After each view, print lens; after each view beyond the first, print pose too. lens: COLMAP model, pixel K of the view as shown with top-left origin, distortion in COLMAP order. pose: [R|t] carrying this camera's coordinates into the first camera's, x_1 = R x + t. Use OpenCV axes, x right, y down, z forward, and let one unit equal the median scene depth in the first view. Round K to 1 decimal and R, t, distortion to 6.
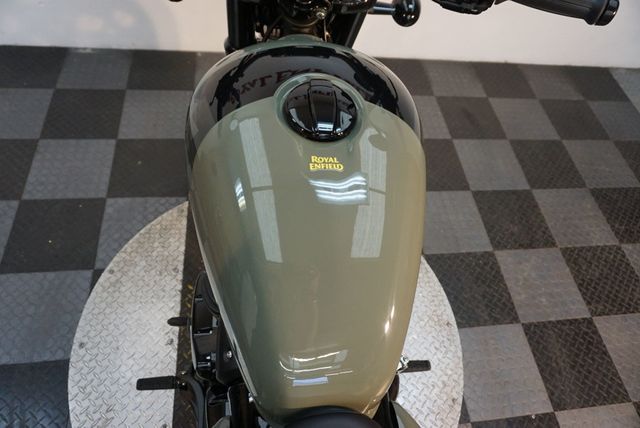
lens RADIAL K [[430.6, 0, 319.1], [0, 430.6, 214.1], [0, 0, 1]] dist [-0.042782, 0.029221]
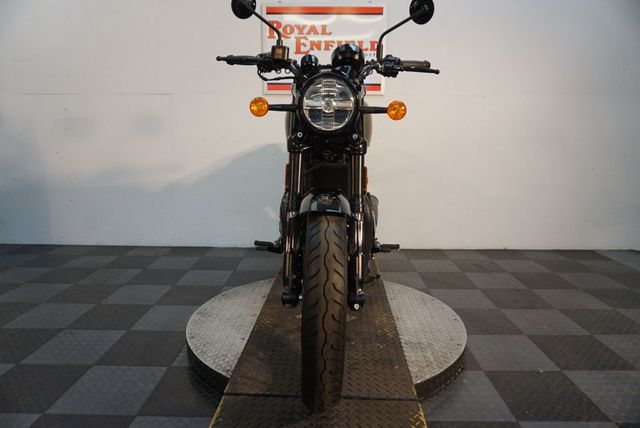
lens RADIAL K [[430.6, 0, 319.1], [0, 430.6, 214.1], [0, 0, 1]] dist [-0.042782, 0.029221]
pose [[0.982694, -0.102066, -0.154580, 0.106475], [-0.042575, 0.687710, -0.724736, 0.863073], [0.180277, 0.718775, 0.671463, -0.169639]]
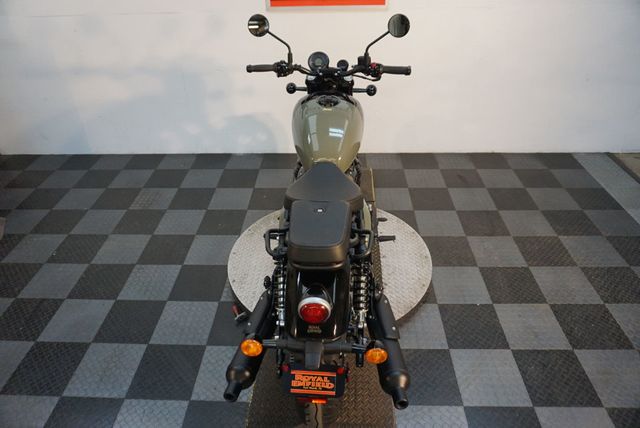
lens RADIAL K [[432.5, 0, 320.0], [0, 432.5, 214.0], [0, 0, 1]] dist [-0.057964, 0.048423]
pose [[0.976294, -0.038923, -0.212919, 0.221472], [-0.044275, 0.926988, -0.372470, 0.658395], [0.211871, 0.373067, 0.903289, -0.644823]]
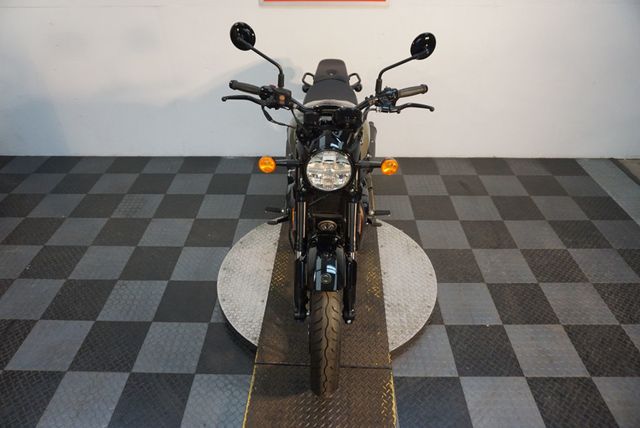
lens RADIAL K [[432.5, 0, 320.0], [0, 432.5, 214.0], [0, 0, 1]] dist [-0.057964, 0.048423]
pose [[0.982026, -0.032651, -0.185902, 0.167991], [-0.037942, 0.930670, -0.363888, 0.567303], [0.184894, 0.364400, 0.912703, -0.574274]]
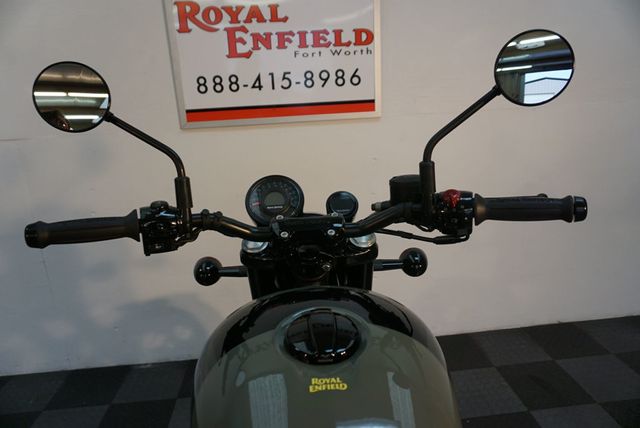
lens RADIAL K [[430.6, 0, 319.1], [0, 430.6, 214.1], [0, 0, 1]] dist [-0.042782, 0.029221]
pose [[0.981963, -0.167924, -0.086891, 0.041801], [0.072834, 0.760051, -0.645769, 0.058512], [0.174482, 0.627793, 0.758572, 0.025778]]
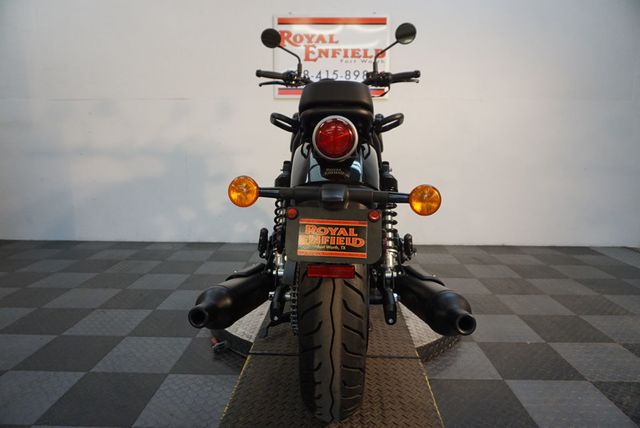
lens RADIAL K [[432.5, 0, 320.0], [0, 432.5, 214.0], [0, 0, 1]] dist [-0.057964, 0.048423]
pose [[0.981145, -0.103913, -0.162961, 0.110048], [-0.051151, 0.673491, -0.737423, 0.987318], [0.186380, 0.731855, 0.655477, -0.214486]]
